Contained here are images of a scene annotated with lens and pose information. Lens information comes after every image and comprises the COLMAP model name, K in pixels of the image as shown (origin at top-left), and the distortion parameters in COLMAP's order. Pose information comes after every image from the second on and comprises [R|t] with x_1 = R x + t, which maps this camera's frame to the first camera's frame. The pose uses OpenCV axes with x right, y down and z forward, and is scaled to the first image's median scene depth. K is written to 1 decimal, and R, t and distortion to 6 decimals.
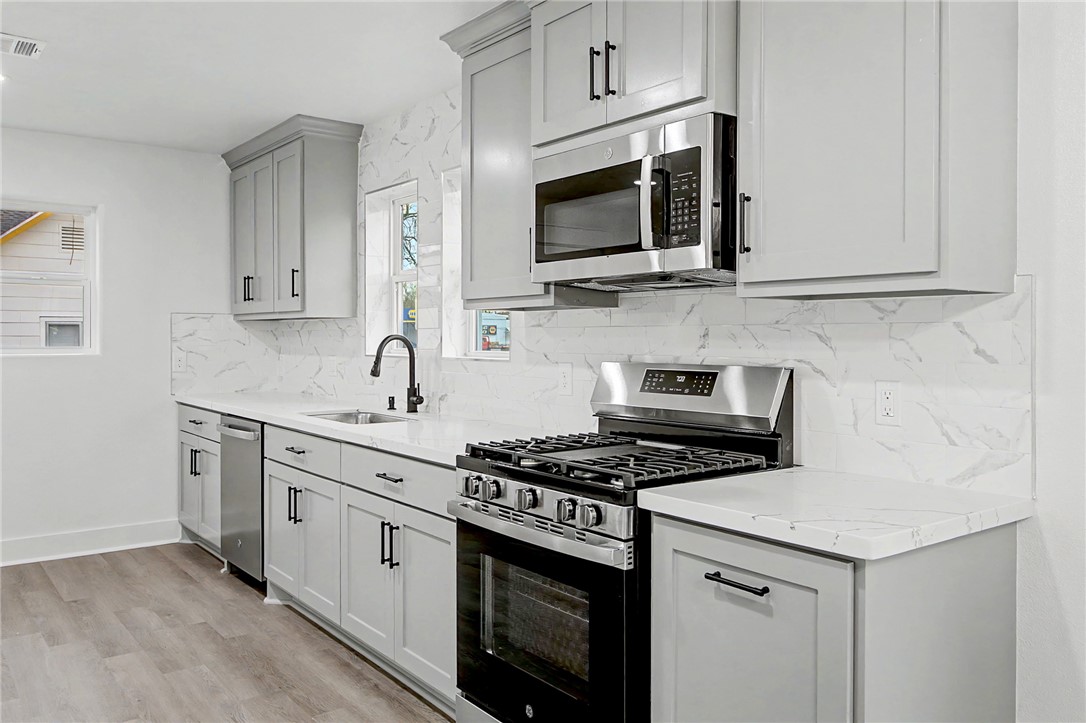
lens RADIAL K [[838.0, 0, 543.2], [0, 838.0, 342.6], [0, 0, 1]] dist [0.005962, 0.003295]
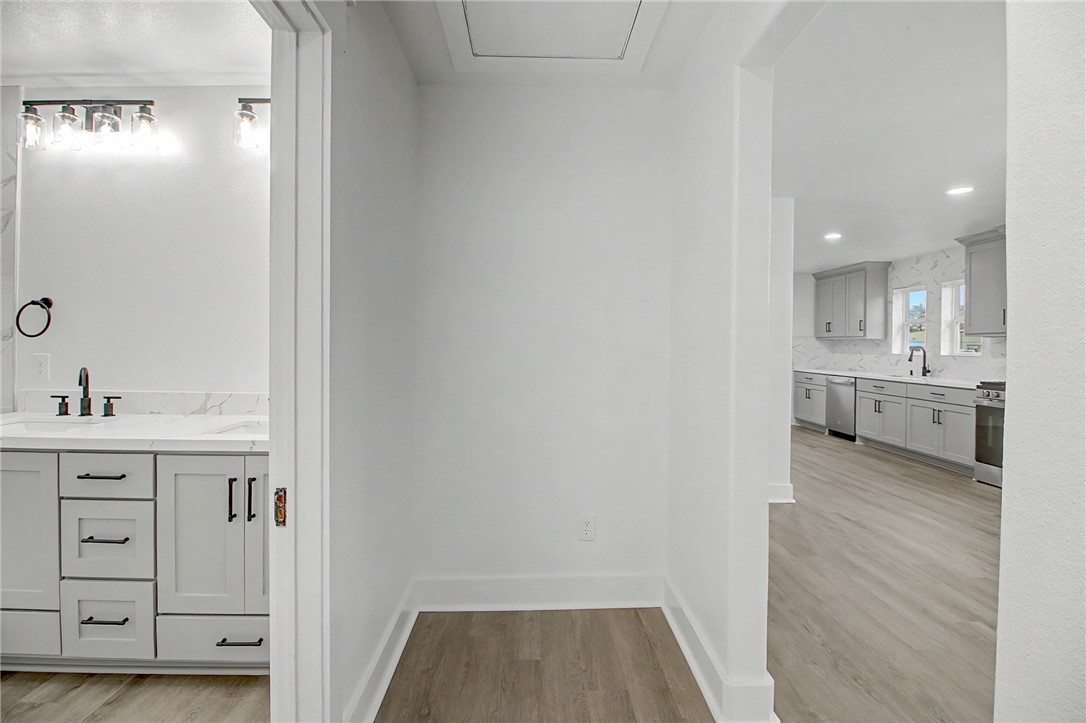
lens RADIAL K [[494.5, 0, 544.6], [0, 494.5, 345.8], [0, 0, 1]] dist [0.013950, -0.021120]
pose [[0.807503, 0.007660, -0.589814, -0.211498], [-0.011679, 0.999927, -0.003003, 0.008598], [0.589748, 0.009314, 0.807533, -0.947653]]
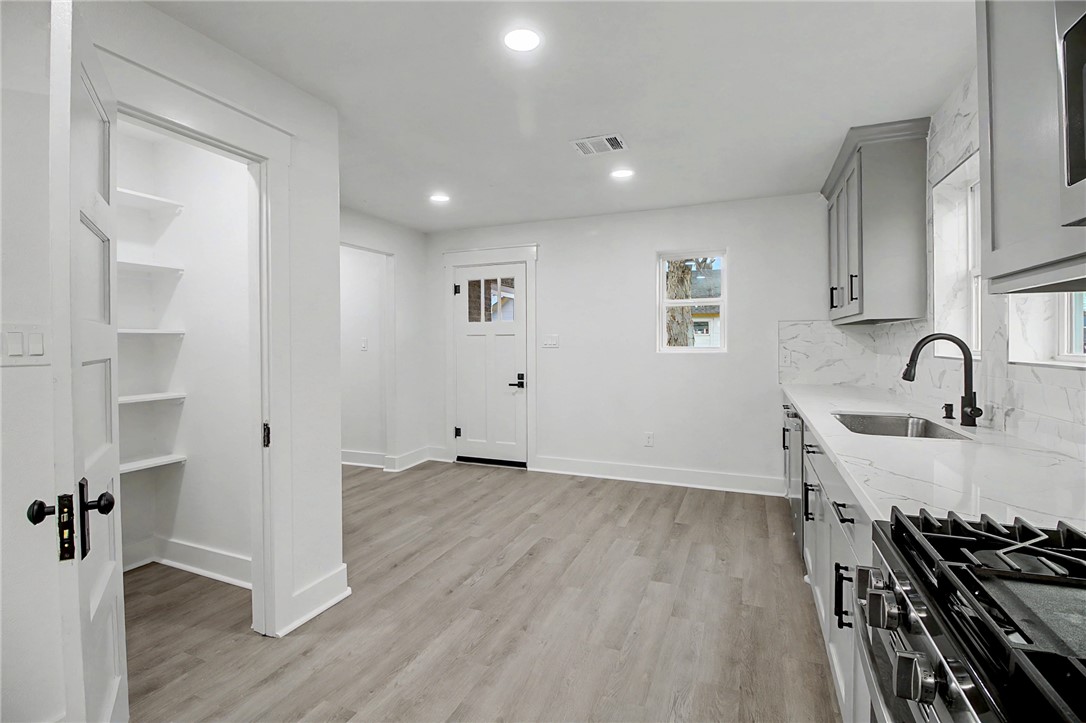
lens RADIAL K [[494.5, 0, 544.6], [0, 494.5, 345.8], [0, 0, 1]] dist [0.013950, -0.021120]
pose [[0.498823, 0.000599, -0.866704, 0.063983], [0.001630, 0.999997, 0.001629, 0.001777], [0.866703, -0.002225, 0.498820, 0.399790]]
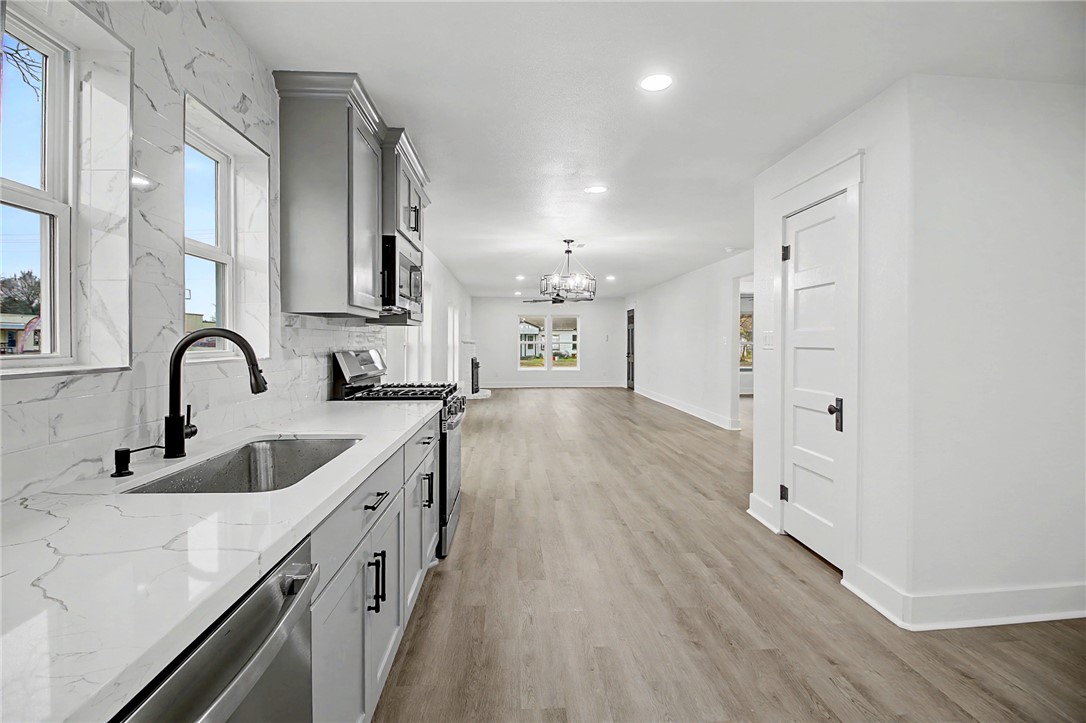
lens RADIAL K [[494.5, 0, 544.6], [0, 494.5, 345.8], [0, 0, 1]] dist [0.013950, -0.021120]
pose [[-0.830180, -0.006884, 0.557453, -0.601196], [-0.000131, 0.999926, 0.012153, -0.001008], [-0.557496, 0.010016, -0.830119, 1.196158]]
